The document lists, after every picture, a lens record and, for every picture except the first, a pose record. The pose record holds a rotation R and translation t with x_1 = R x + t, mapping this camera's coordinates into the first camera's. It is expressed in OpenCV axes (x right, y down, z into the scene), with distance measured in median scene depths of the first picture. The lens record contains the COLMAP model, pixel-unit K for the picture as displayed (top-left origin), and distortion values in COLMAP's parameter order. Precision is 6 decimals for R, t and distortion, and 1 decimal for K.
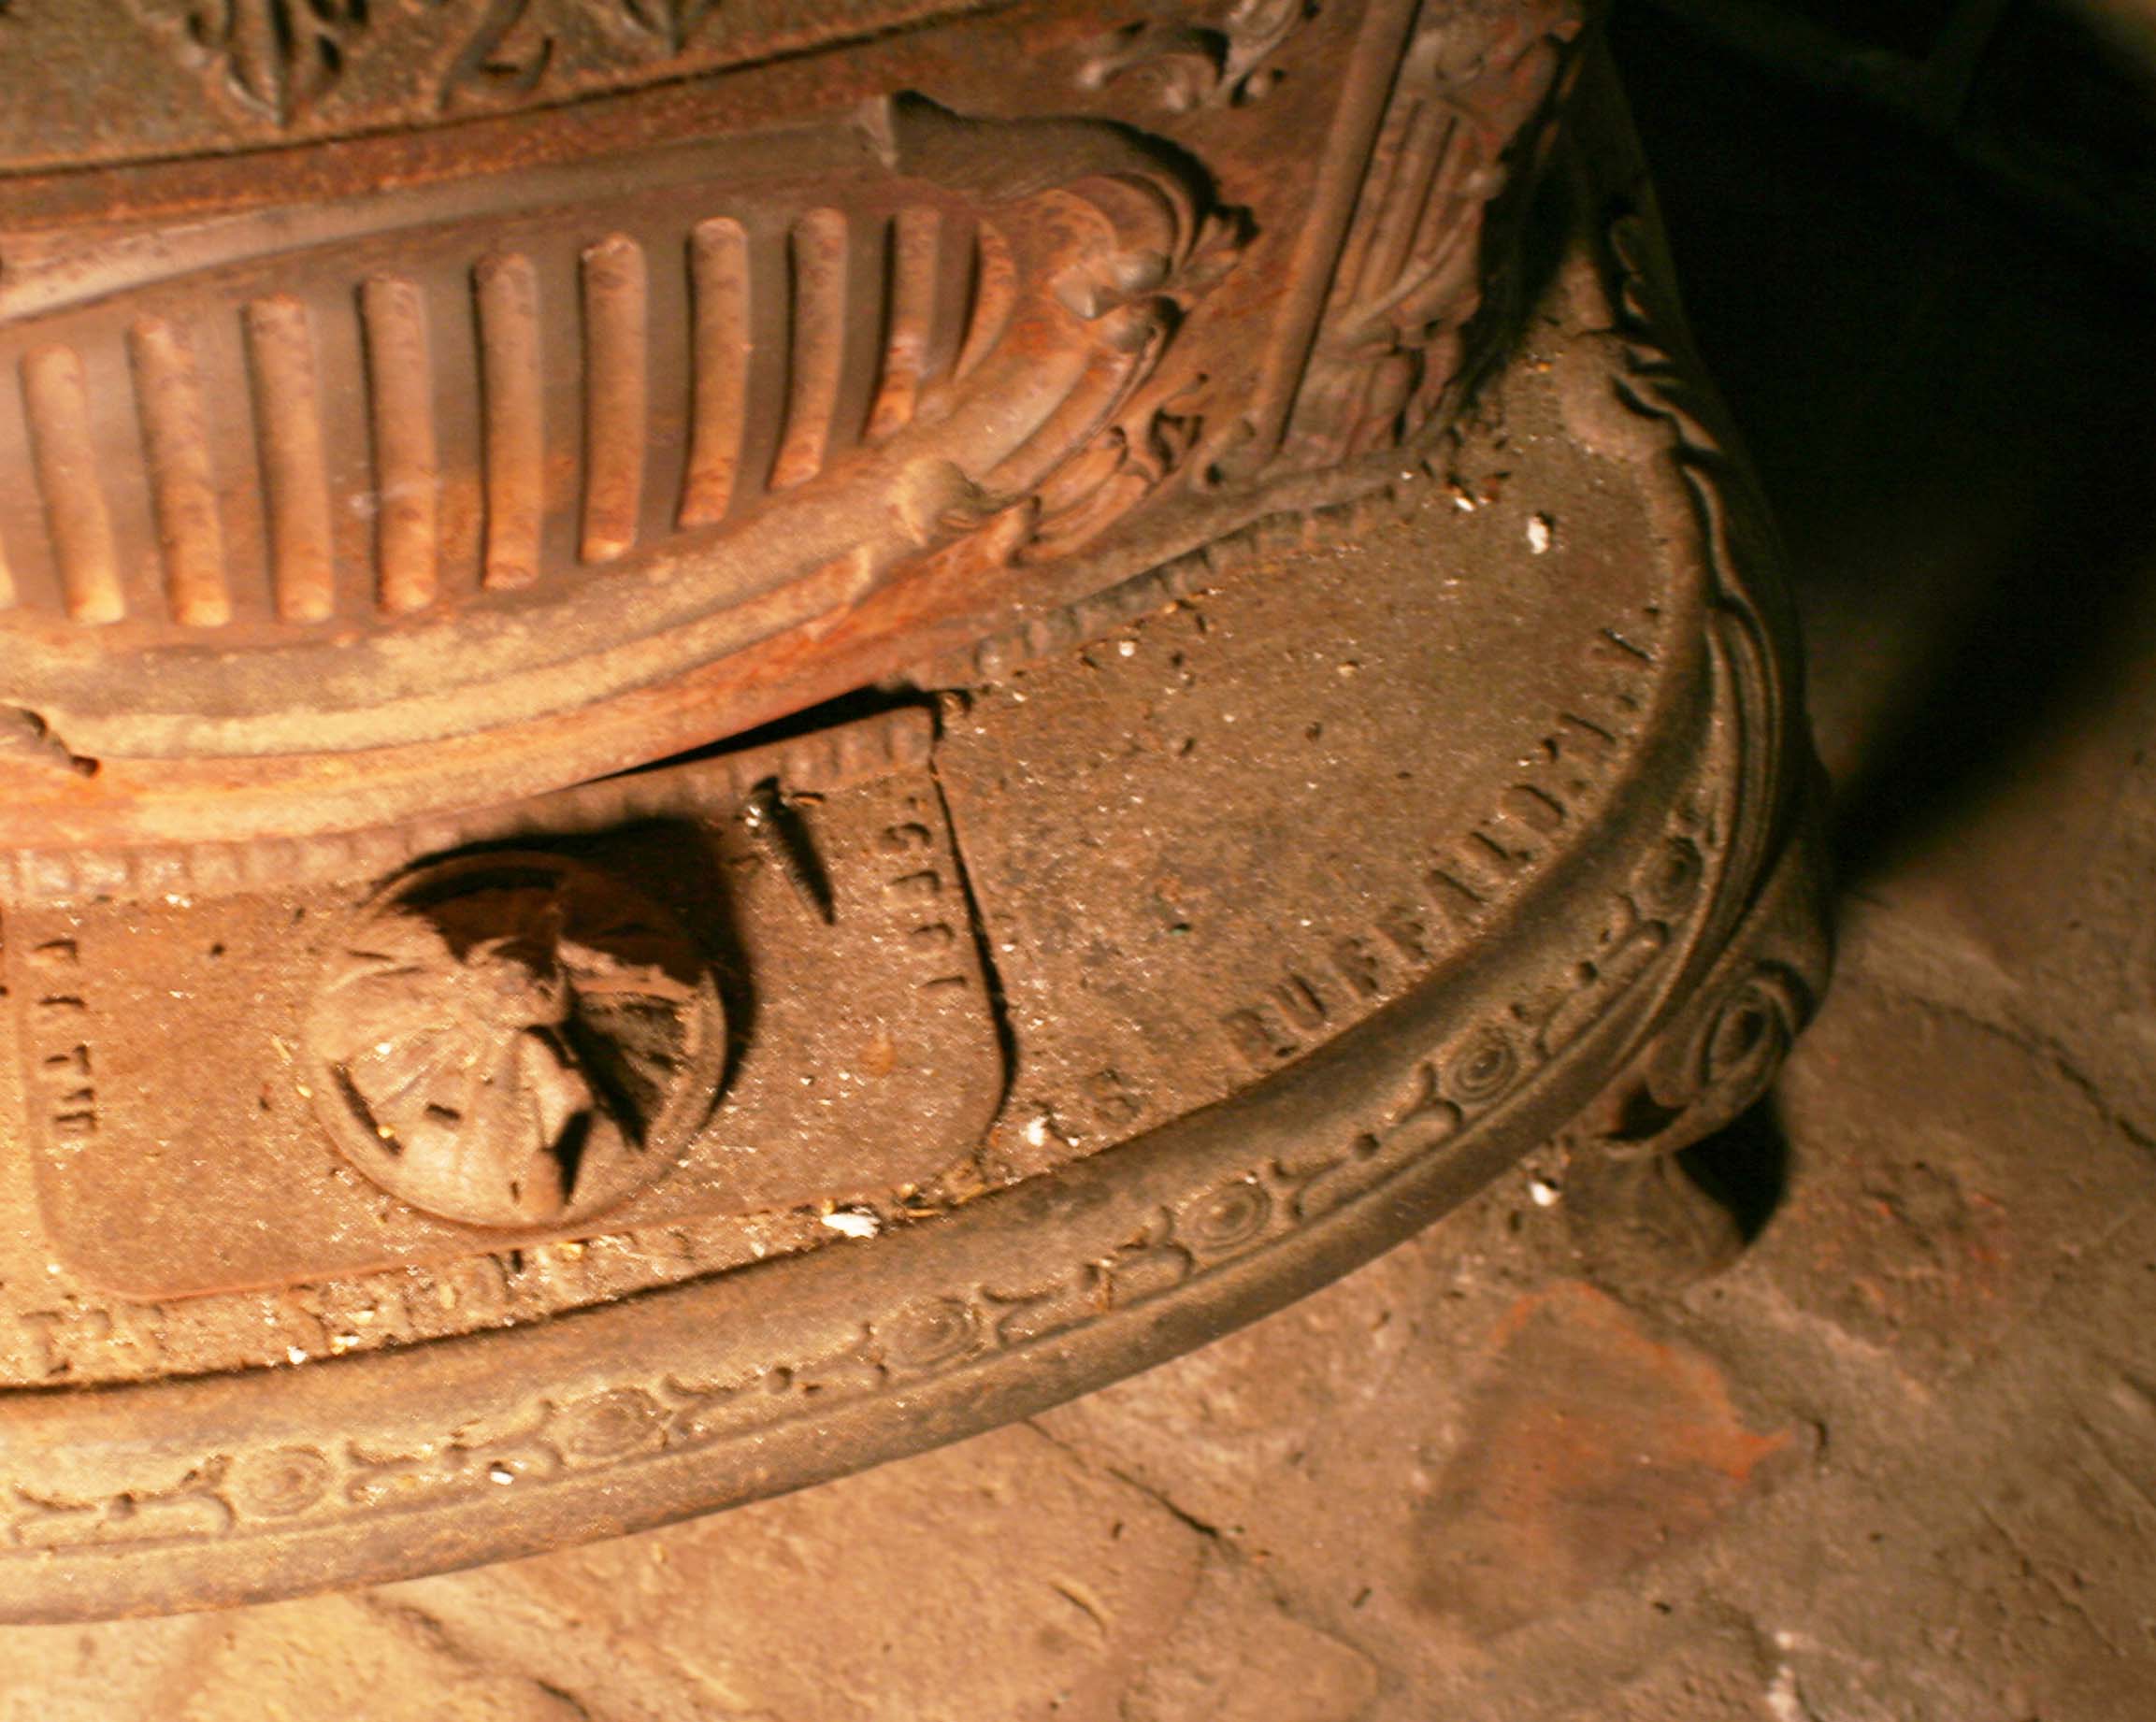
lens RADIAL K [[4124.5, 0, 1078.0], [0, 4124.5, 861.0], [0, 0, 1]] dist [-0.210205, 0.247891]
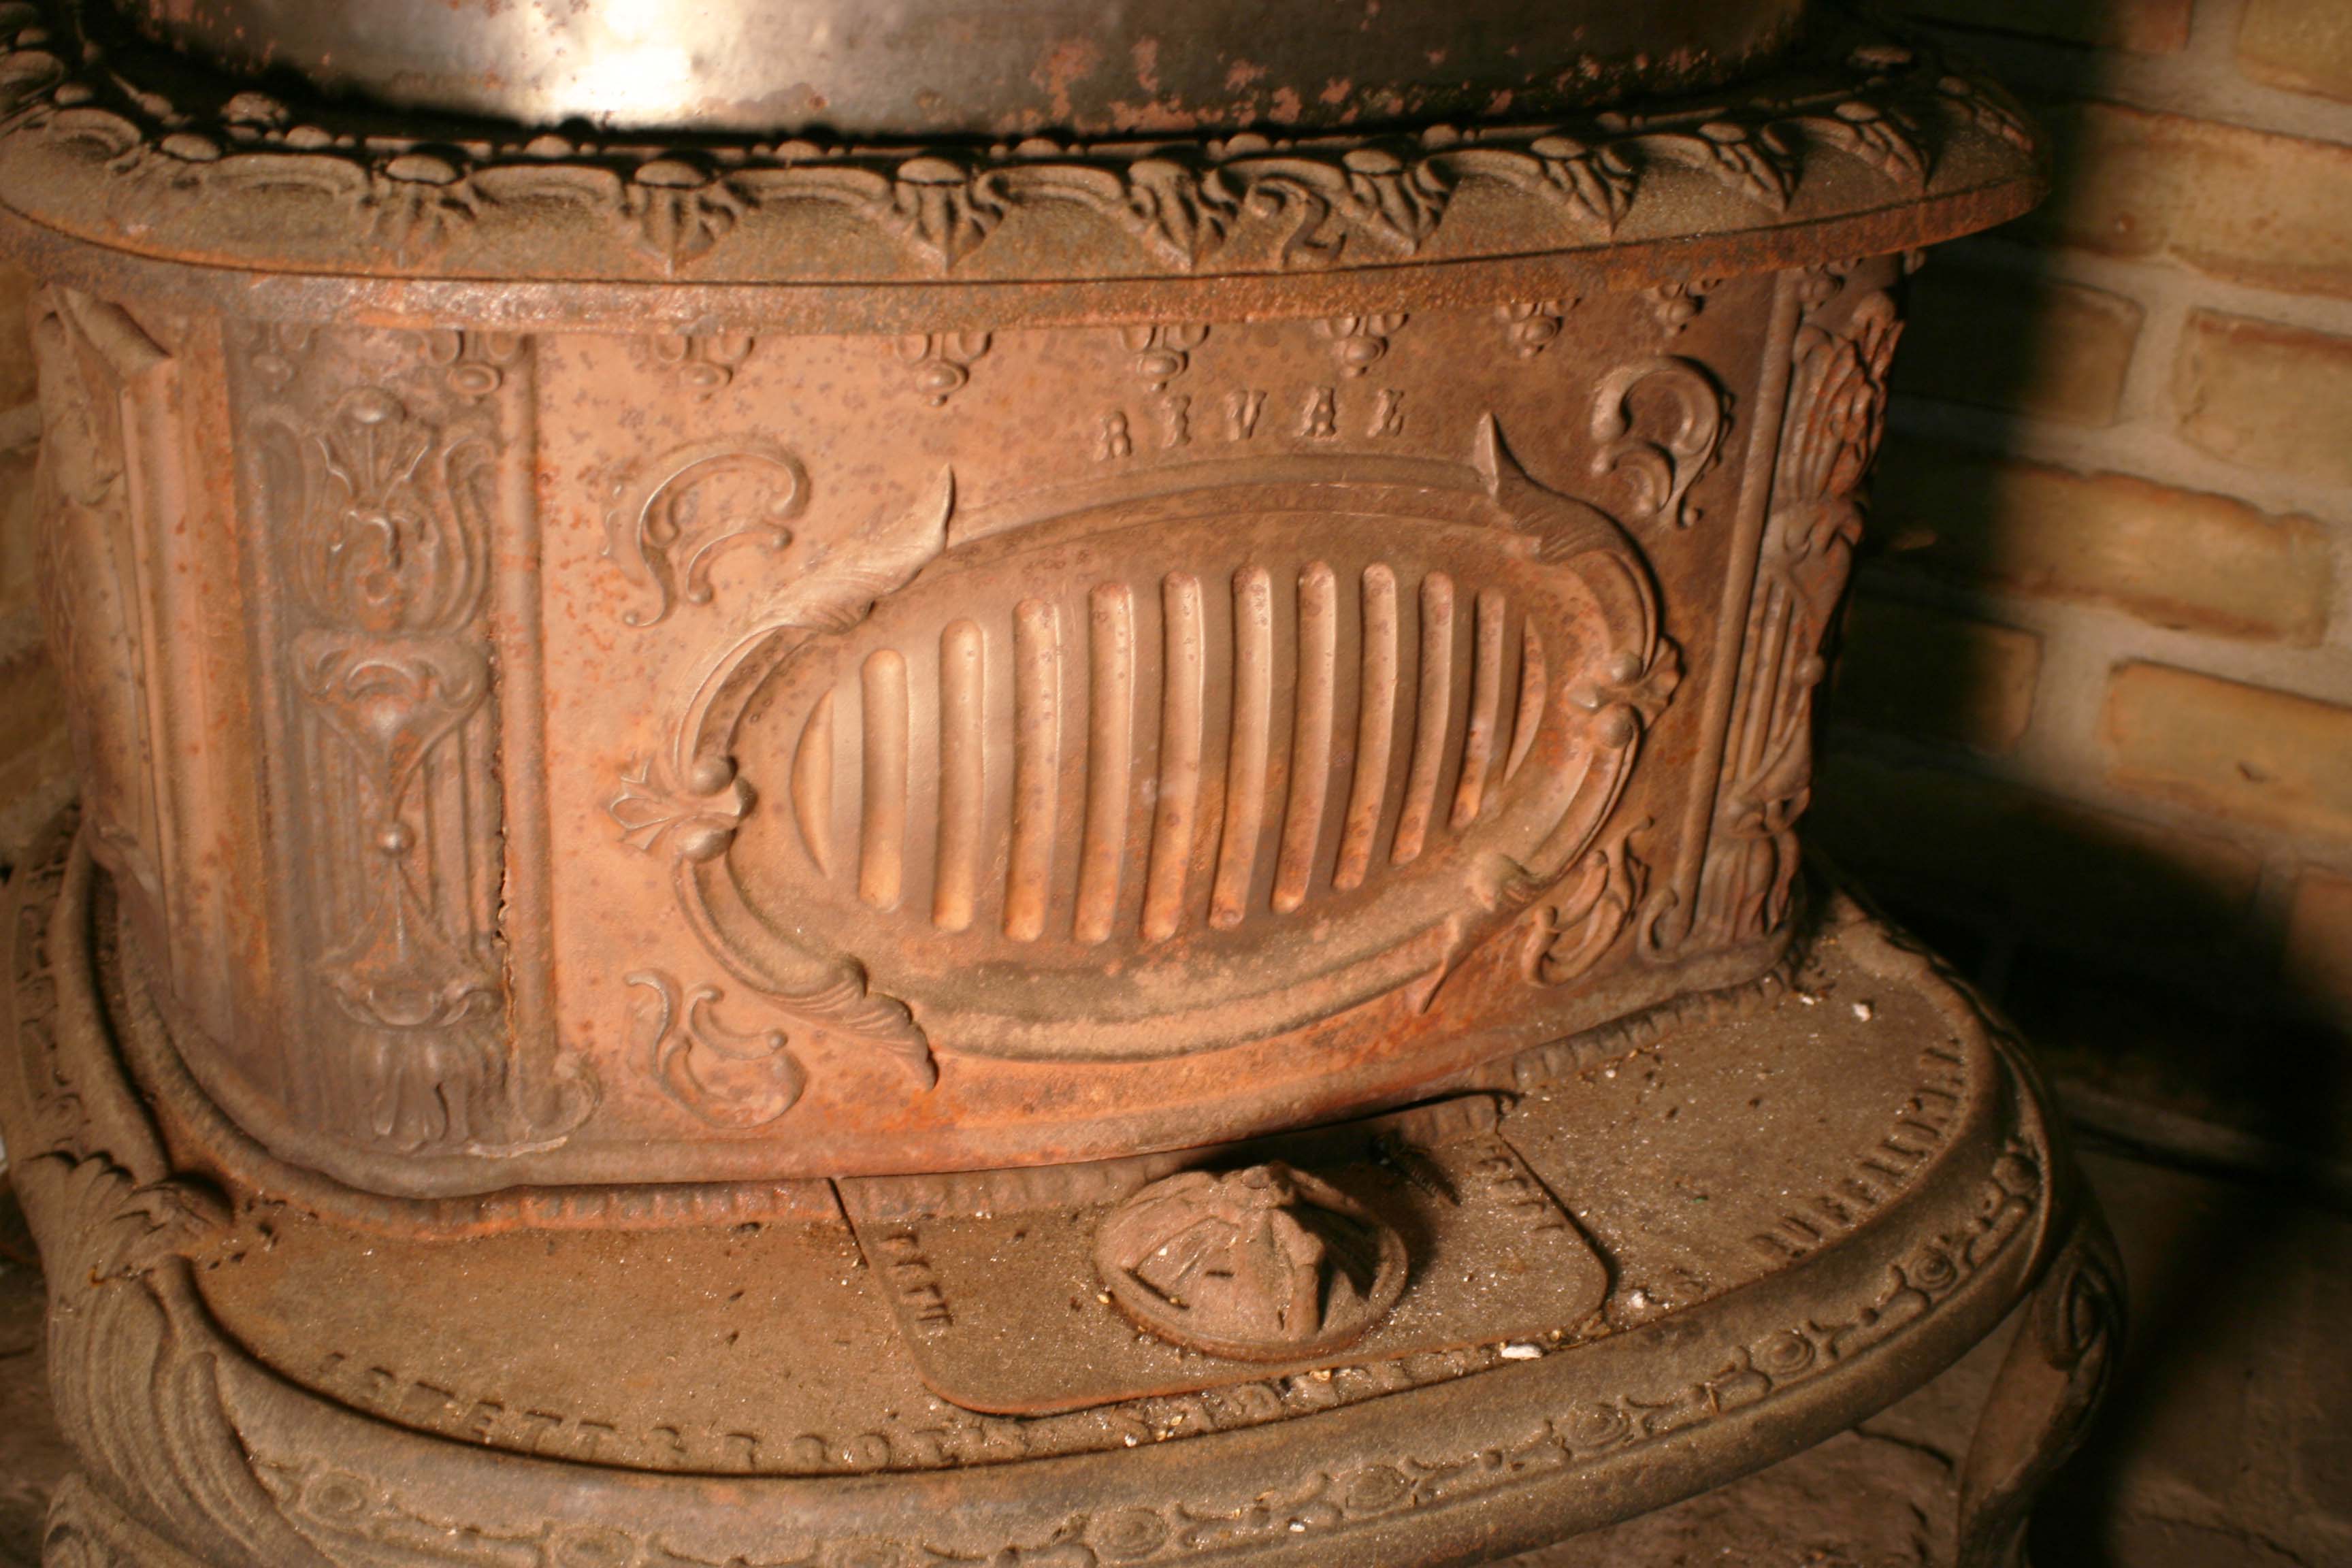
lens RADIAL K [[3009.9, 0, 1176.0], [0, 3009.9, 784.0], [0, 0, 1]] dist [-0.167132, 0.044466]
pose [[0.993439, -0.089406, 0.071316, -0.221287], [0.114119, 0.815826, -0.566926, 0.477291], [-0.007494, 0.571345, 0.820676, 0.105899]]
